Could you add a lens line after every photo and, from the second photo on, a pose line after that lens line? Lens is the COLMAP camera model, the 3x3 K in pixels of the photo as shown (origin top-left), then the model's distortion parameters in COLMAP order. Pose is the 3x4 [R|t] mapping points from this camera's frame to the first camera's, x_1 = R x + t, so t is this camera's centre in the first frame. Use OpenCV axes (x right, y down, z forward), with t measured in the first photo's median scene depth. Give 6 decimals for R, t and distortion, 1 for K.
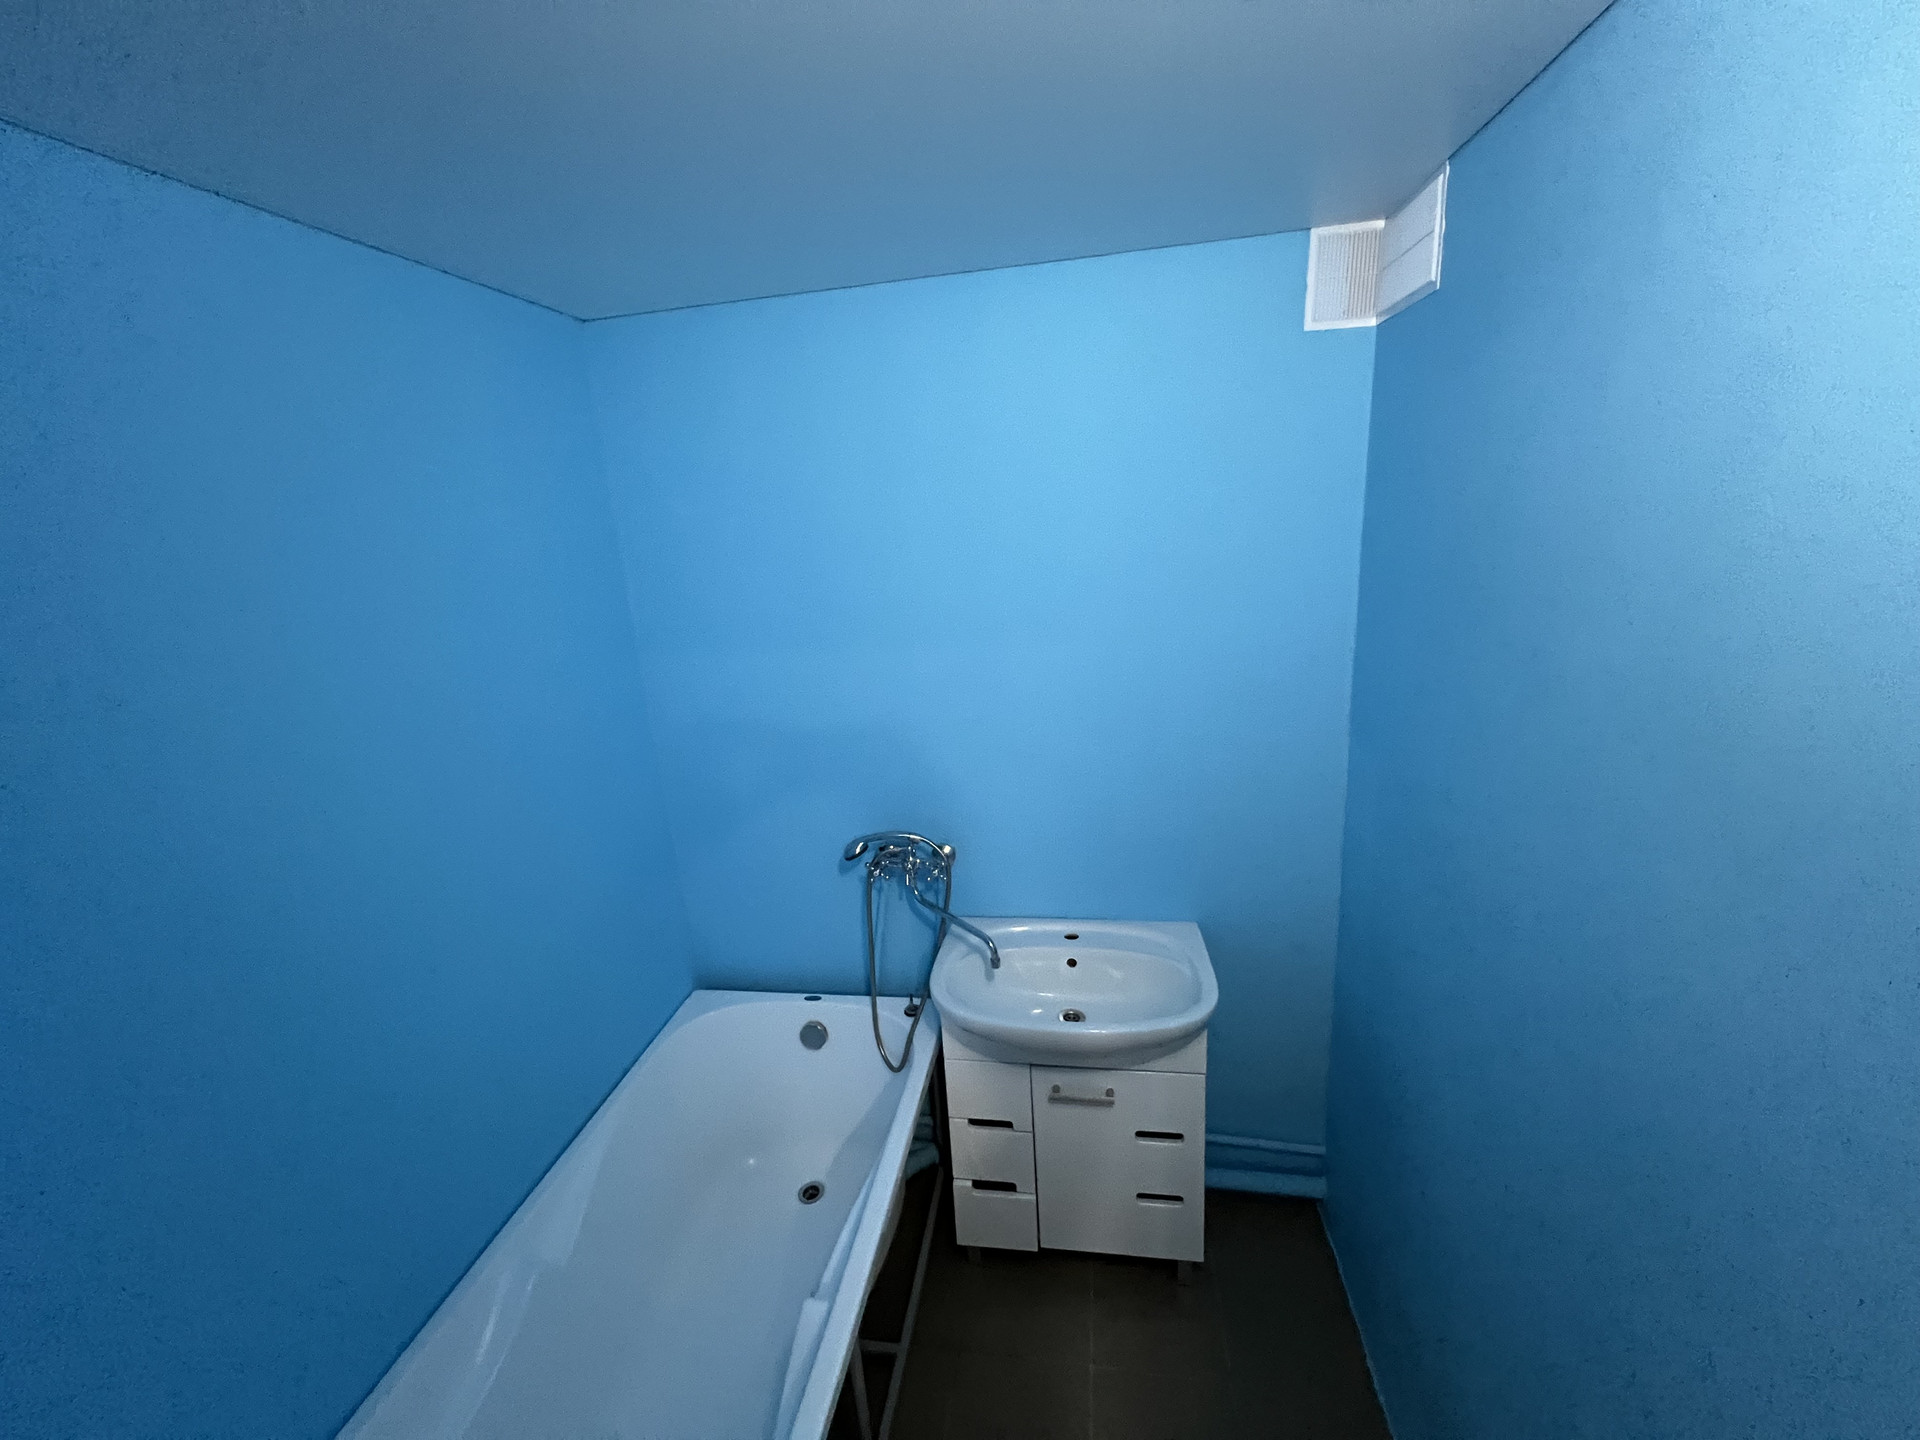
lens RADIAL K [[769.0, 0, 953.9], [0, 769.0, 702.8], [0, 0, 1]] dist [-0.002648, 0.000519]
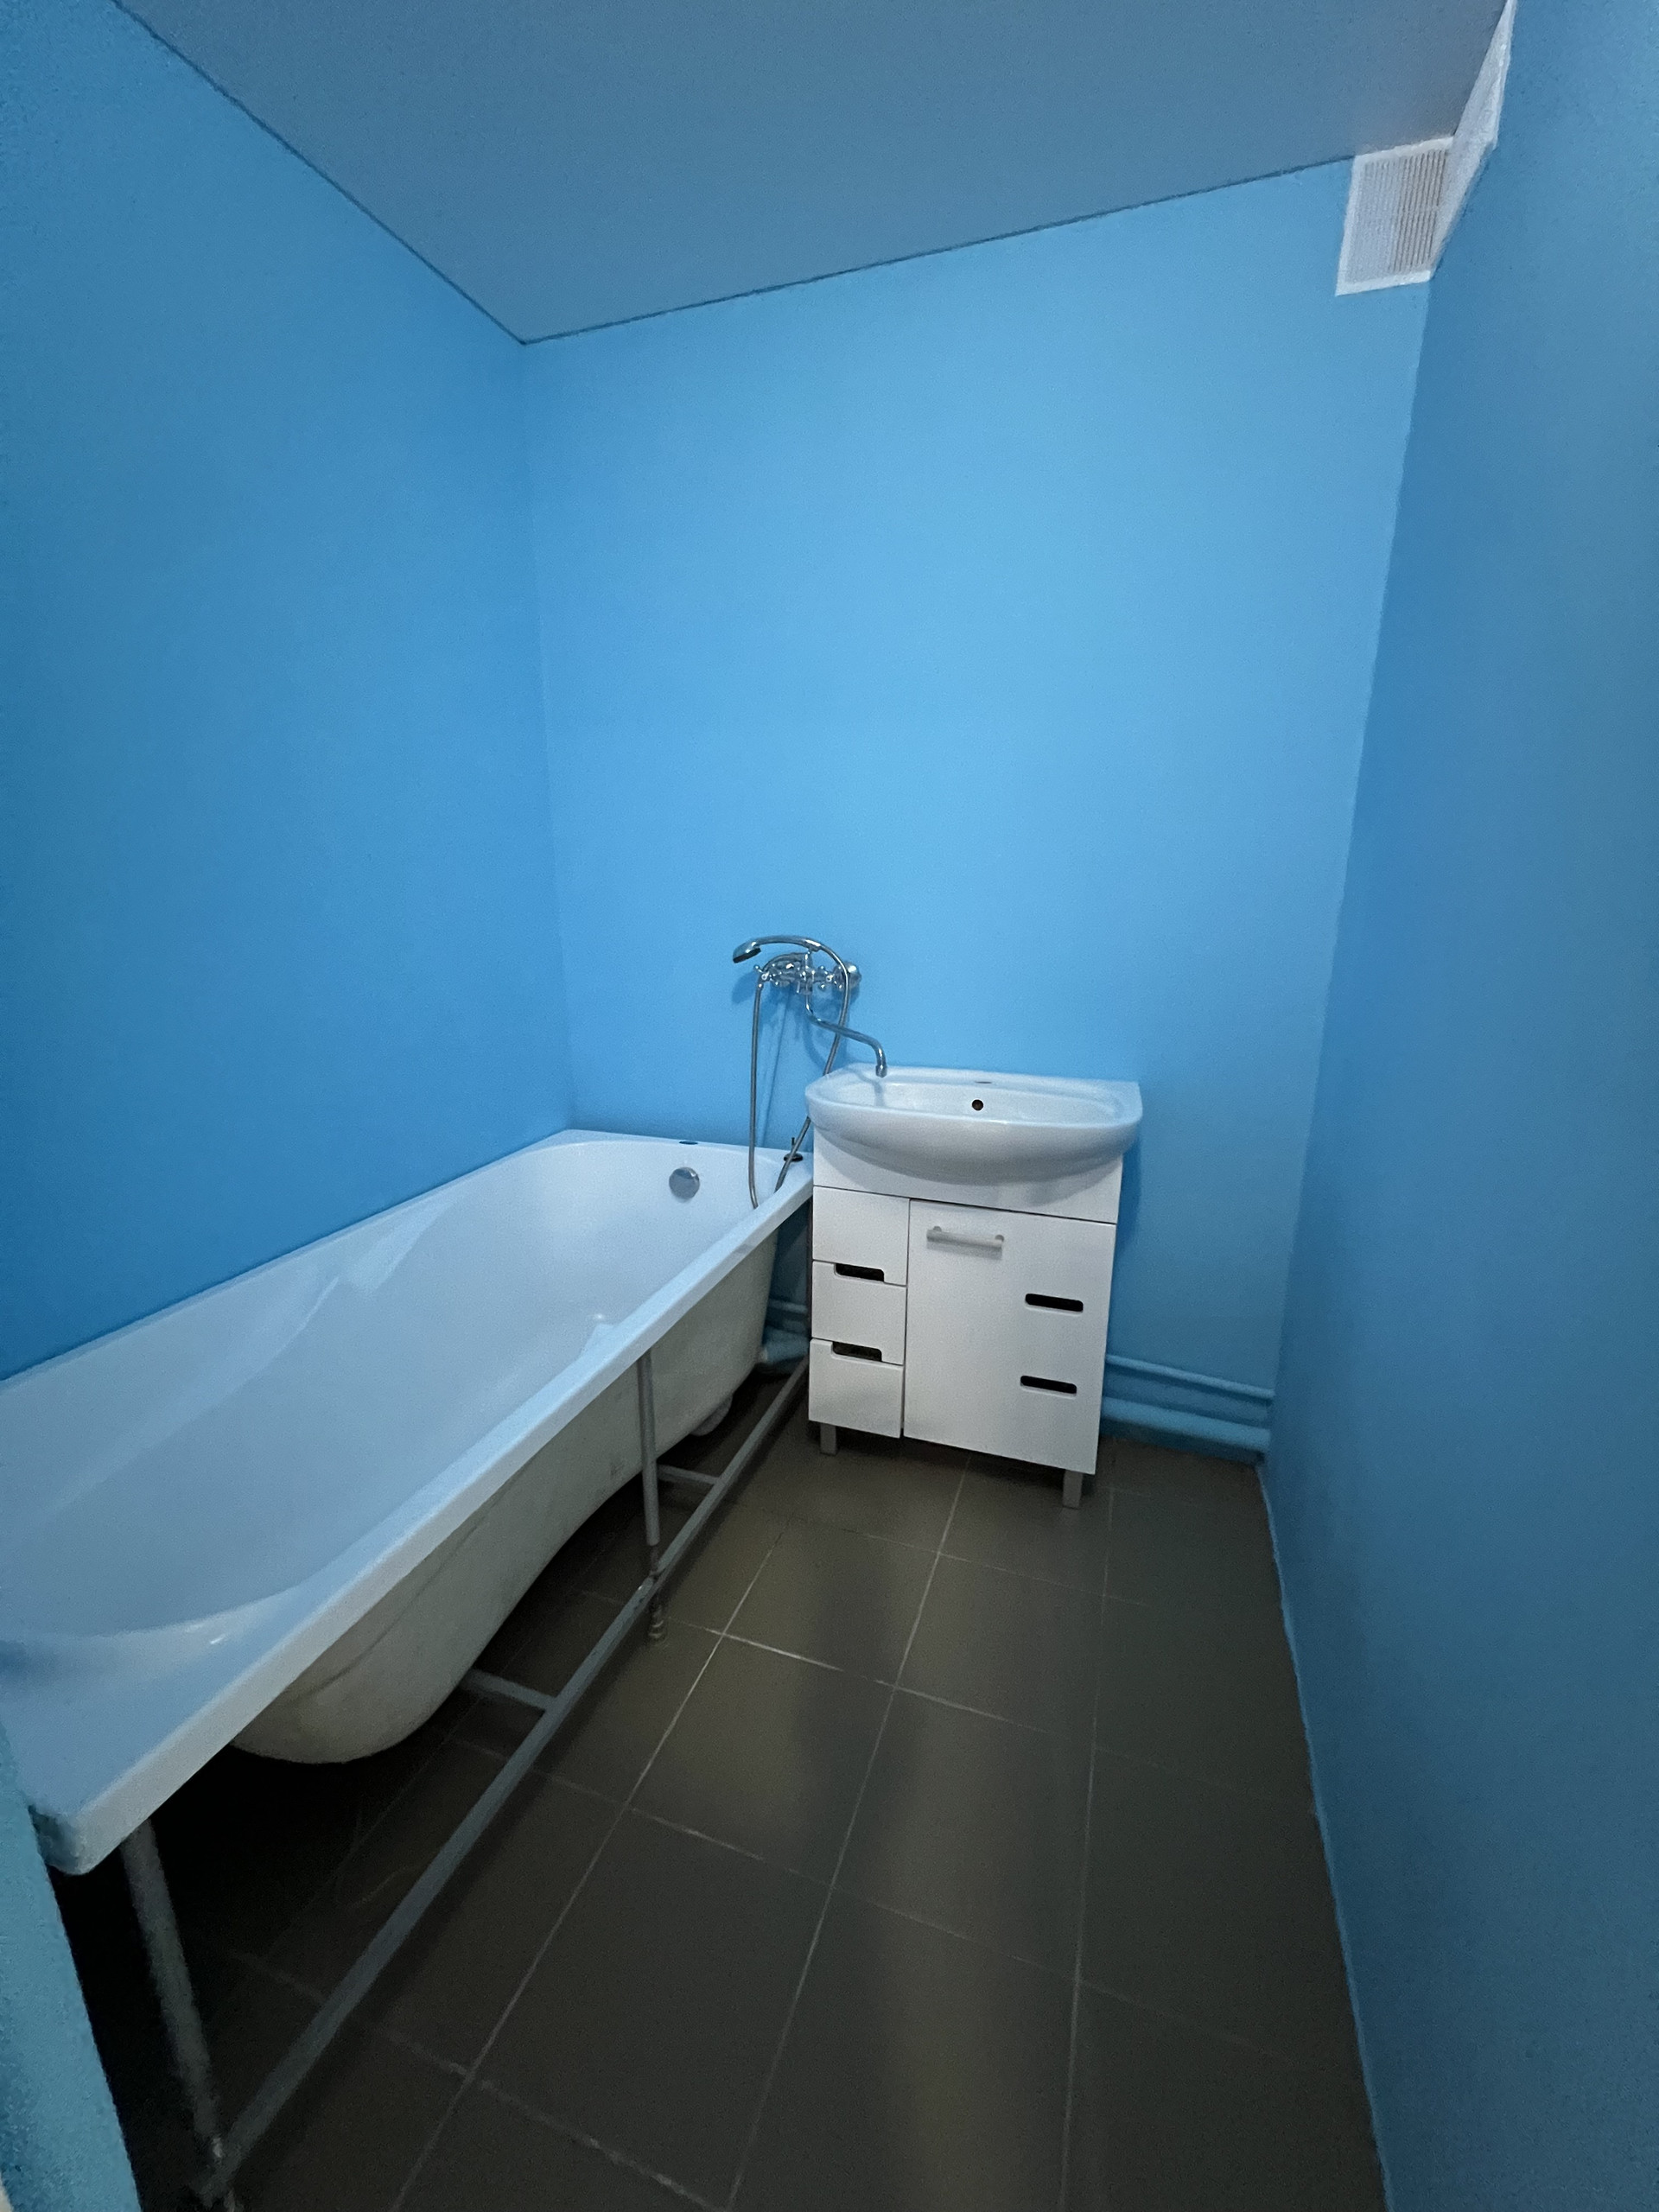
lens RADIAL K [[885.9, 0, 841.9], [0, 885.9, 1097.1], [0, 0, 1]] dist [-0.002648, 0.000519]
pose [[0.984128, 0.114380, -0.135682, 0.140049], [-0.116046, 0.993234, -0.004408, 0.359315], [0.134259, 0.020083, 0.990743, 0.016602]]
